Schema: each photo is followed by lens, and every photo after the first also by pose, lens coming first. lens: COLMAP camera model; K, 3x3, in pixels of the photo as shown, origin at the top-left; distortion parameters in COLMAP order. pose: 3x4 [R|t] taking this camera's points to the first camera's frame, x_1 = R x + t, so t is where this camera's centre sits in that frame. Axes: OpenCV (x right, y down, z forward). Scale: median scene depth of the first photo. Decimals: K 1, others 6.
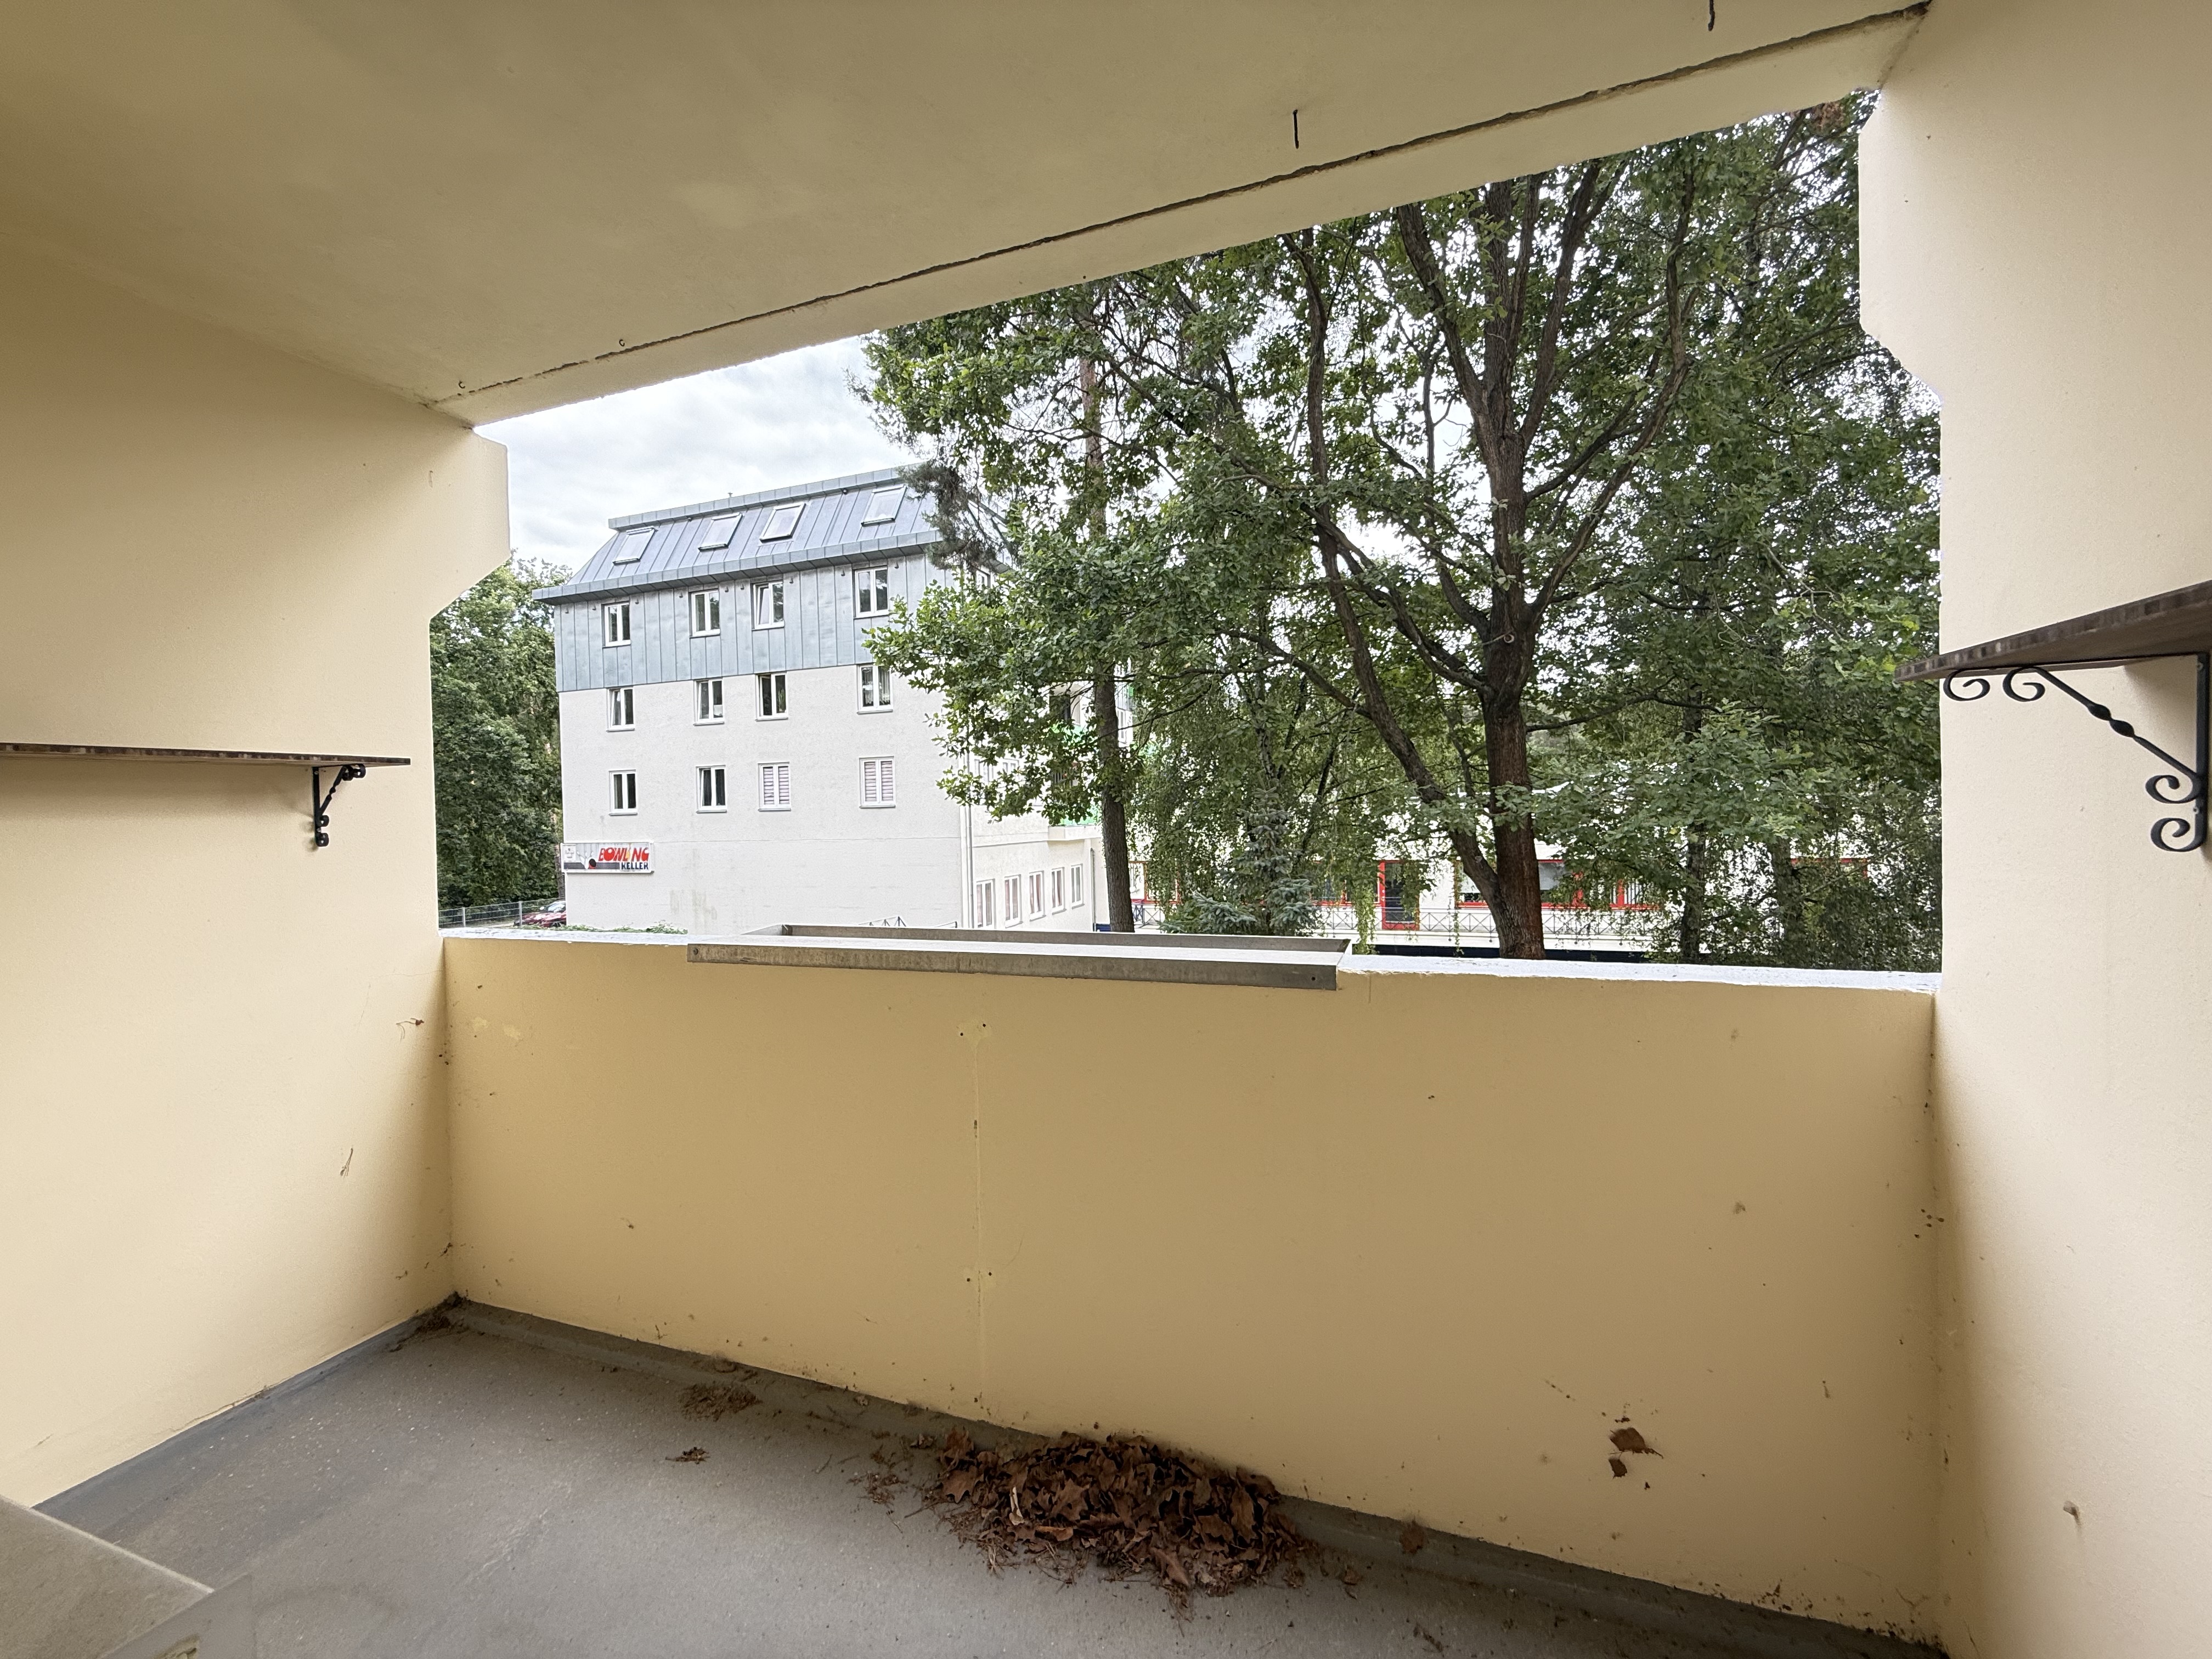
lens RADIAL K [[890.0, 0, 1109.8], [0, 890.0, 829.3], [0, 0, 1]] dist [0.003624, 0.000267]
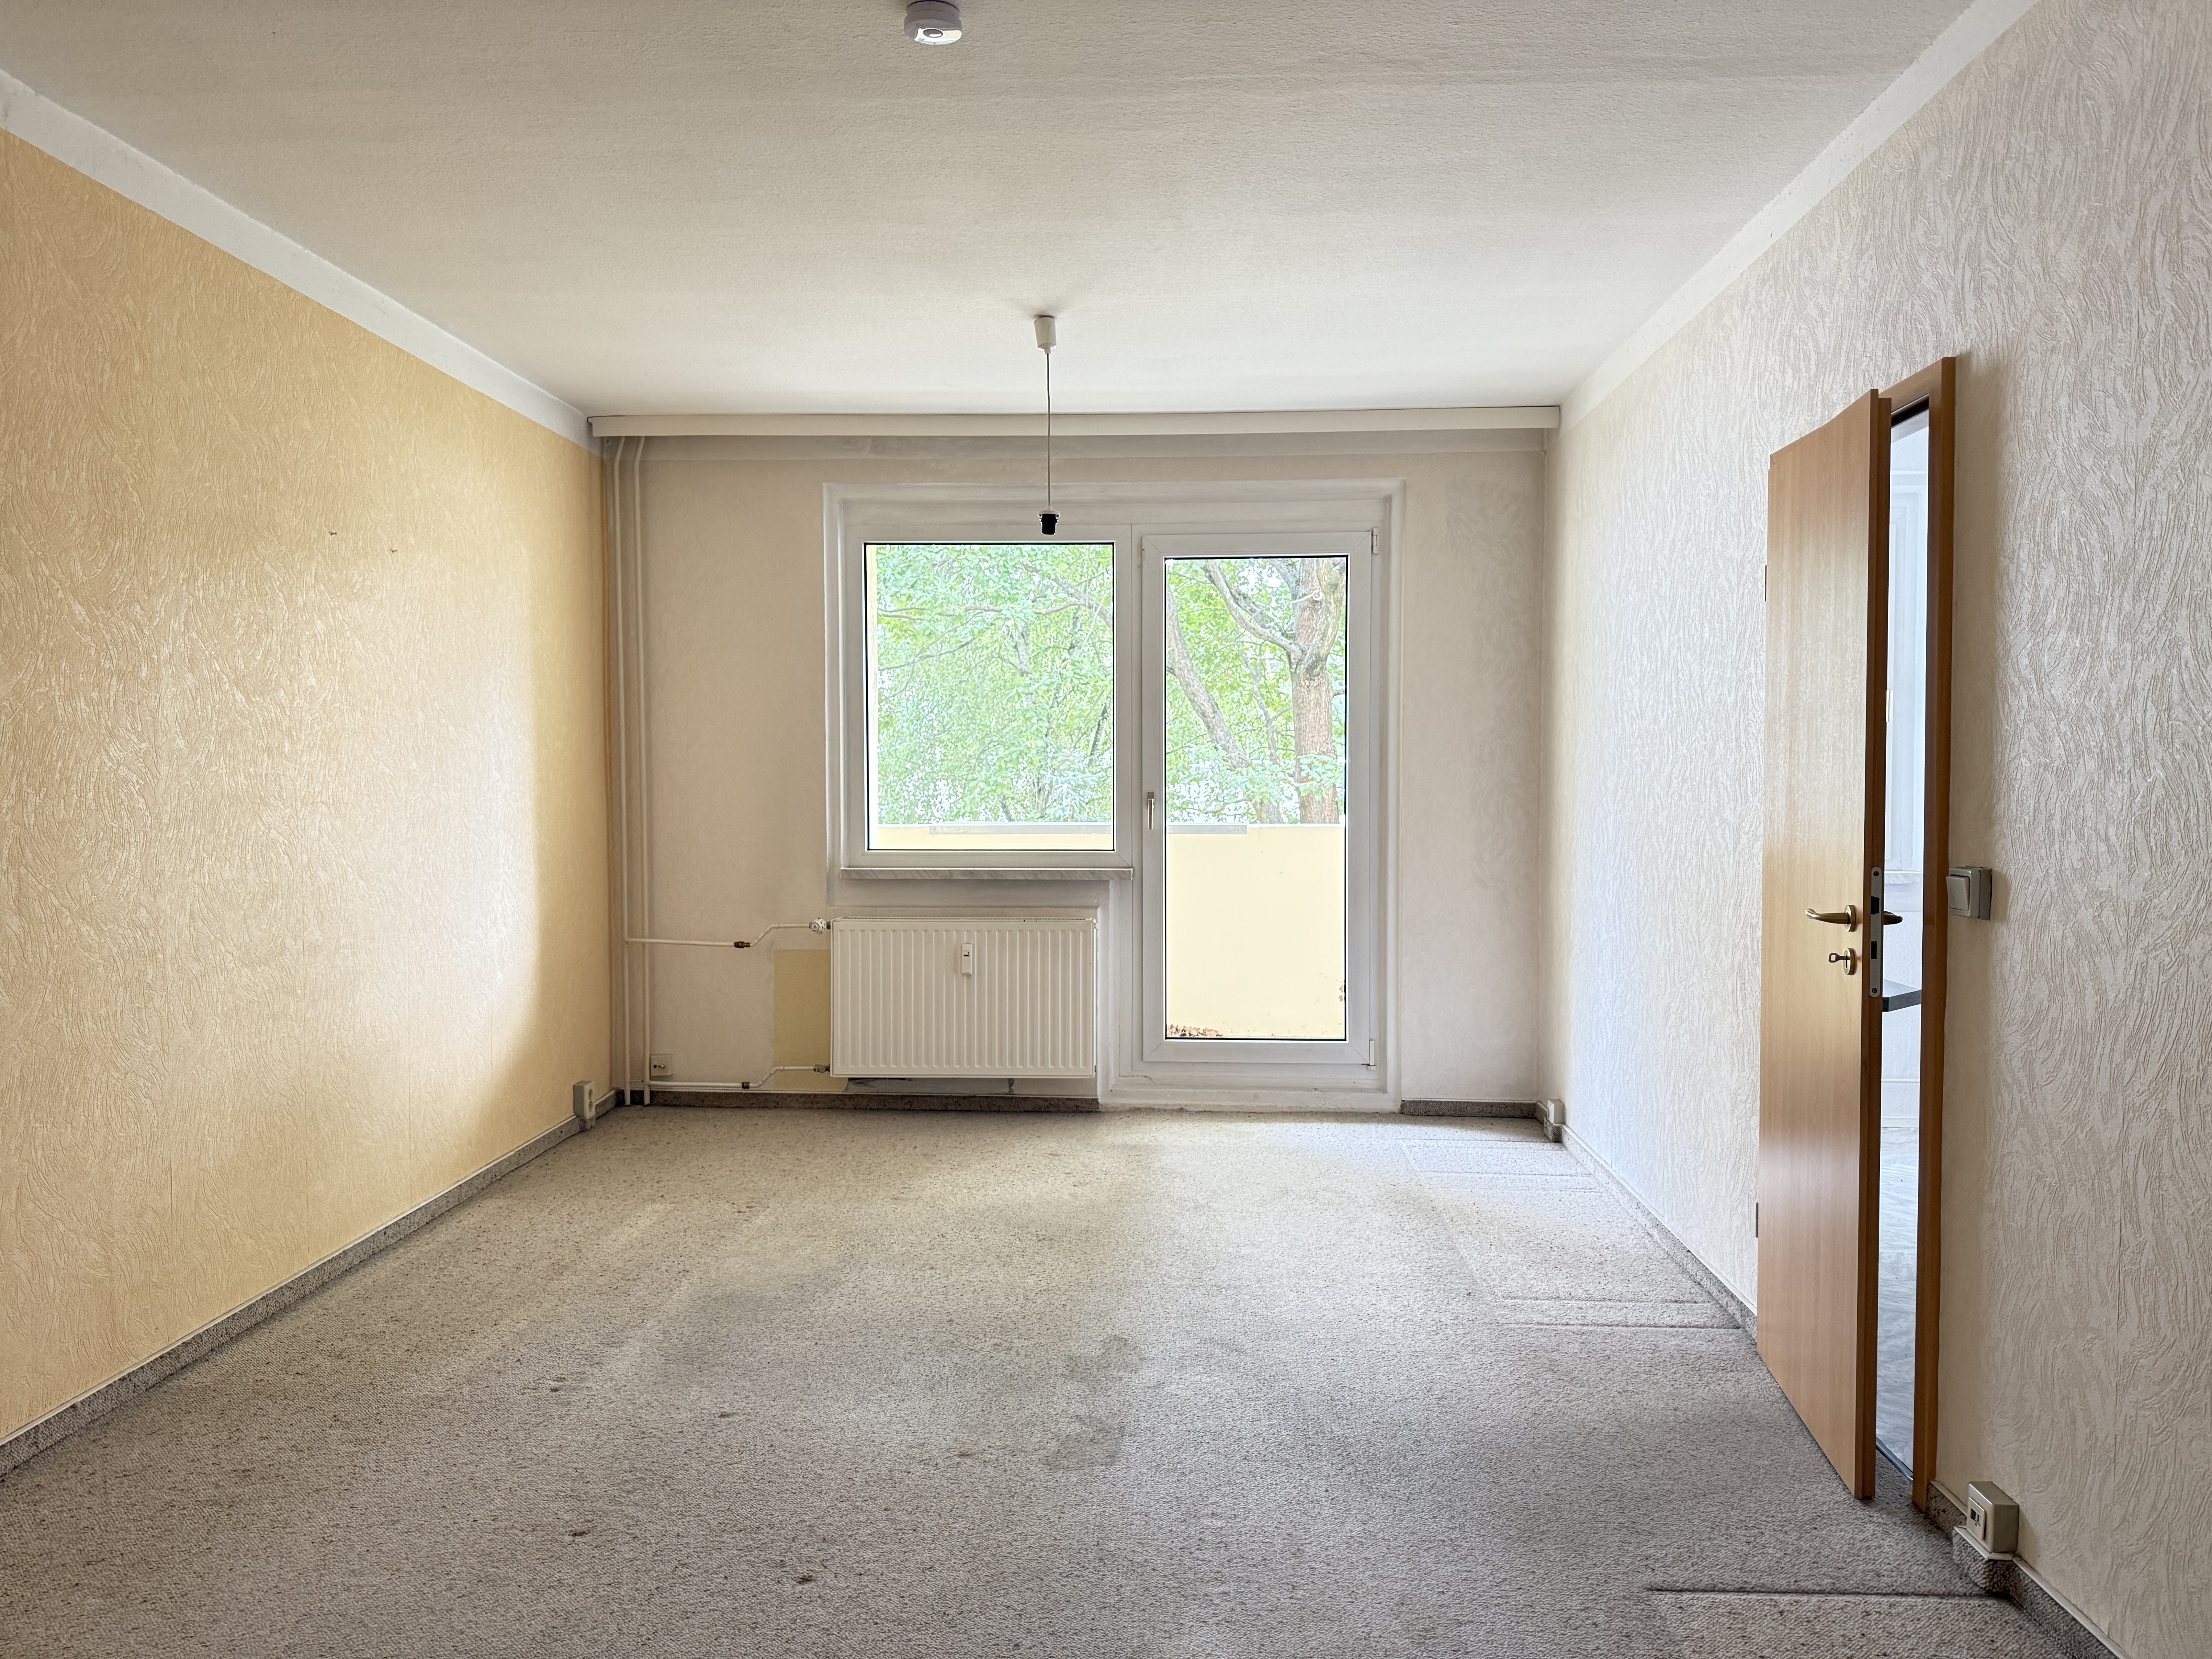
lens RADIAL K [[1547.4, 0, 1105.4], [0, 1547.4, 828.7], [0, 0, 1]] dist [-0.002524, -0.000919]
pose [[0.960307, 0.010801, 0.278735, -0.205292], [-0.013755, 0.999868, 0.008643, 0.017450], [-0.278605, -0.012134, 0.960329, -0.478284]]
